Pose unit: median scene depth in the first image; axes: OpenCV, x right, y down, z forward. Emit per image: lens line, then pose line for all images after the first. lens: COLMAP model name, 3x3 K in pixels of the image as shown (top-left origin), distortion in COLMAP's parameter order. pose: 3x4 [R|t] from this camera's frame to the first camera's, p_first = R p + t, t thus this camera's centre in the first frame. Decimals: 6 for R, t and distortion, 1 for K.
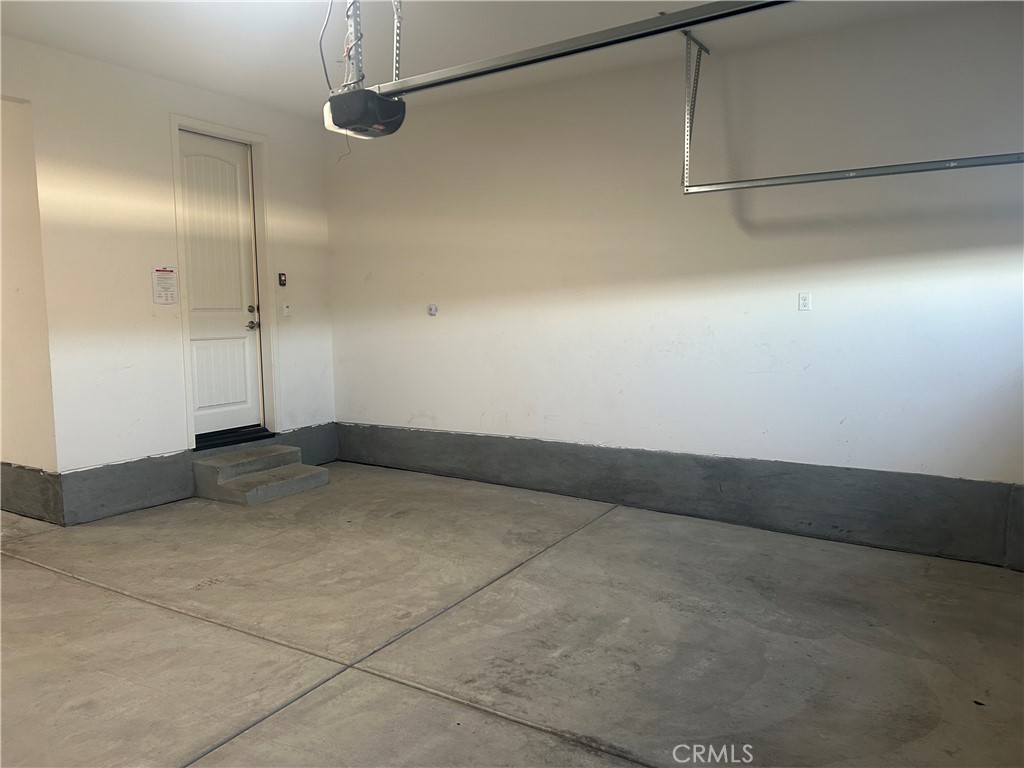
lens RADIAL K [[768.5, 0, 510.3], [0, 768.5, 384.5], [0, 0, 1]] dist [0.034024, -0.039674]
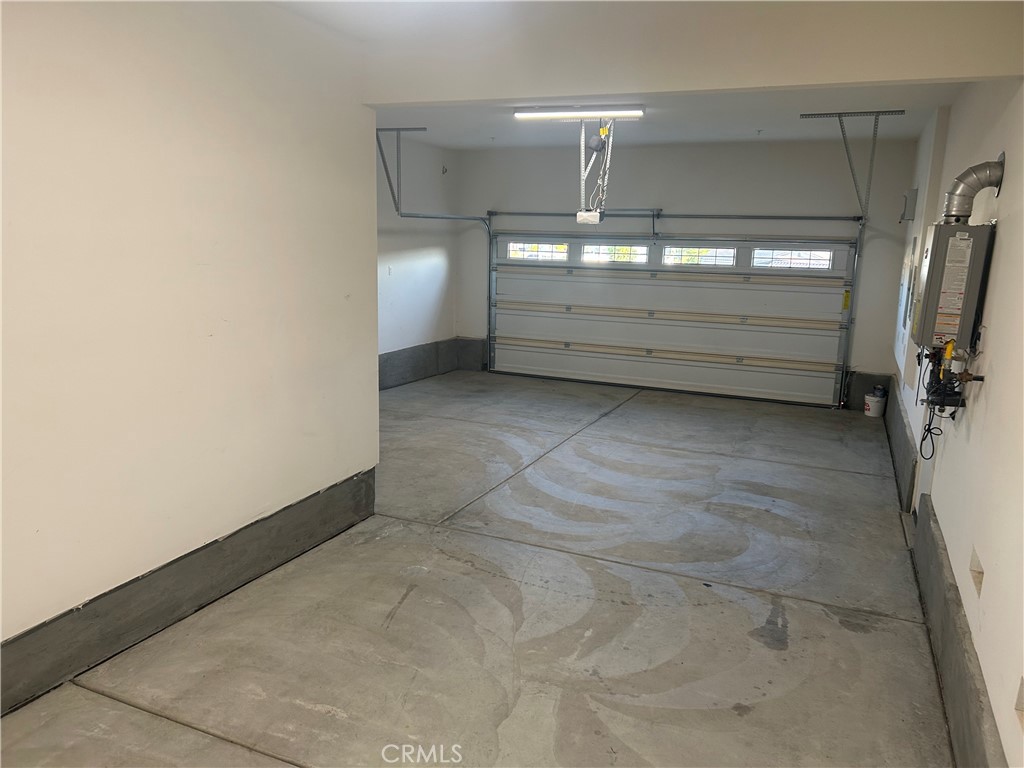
lens RADIAL K [[768.5, 0, 510.5], [0, 768.5, 385.2], [0, 0, 1]] dist [0.034024, -0.039674]
pose [[-0.124364, -0.188712, 0.974126, -1.891333], [0.083735, 0.976249, 0.199814, -0.217176], [-0.988697, 0.106418, -0.105609, 1.081646]]
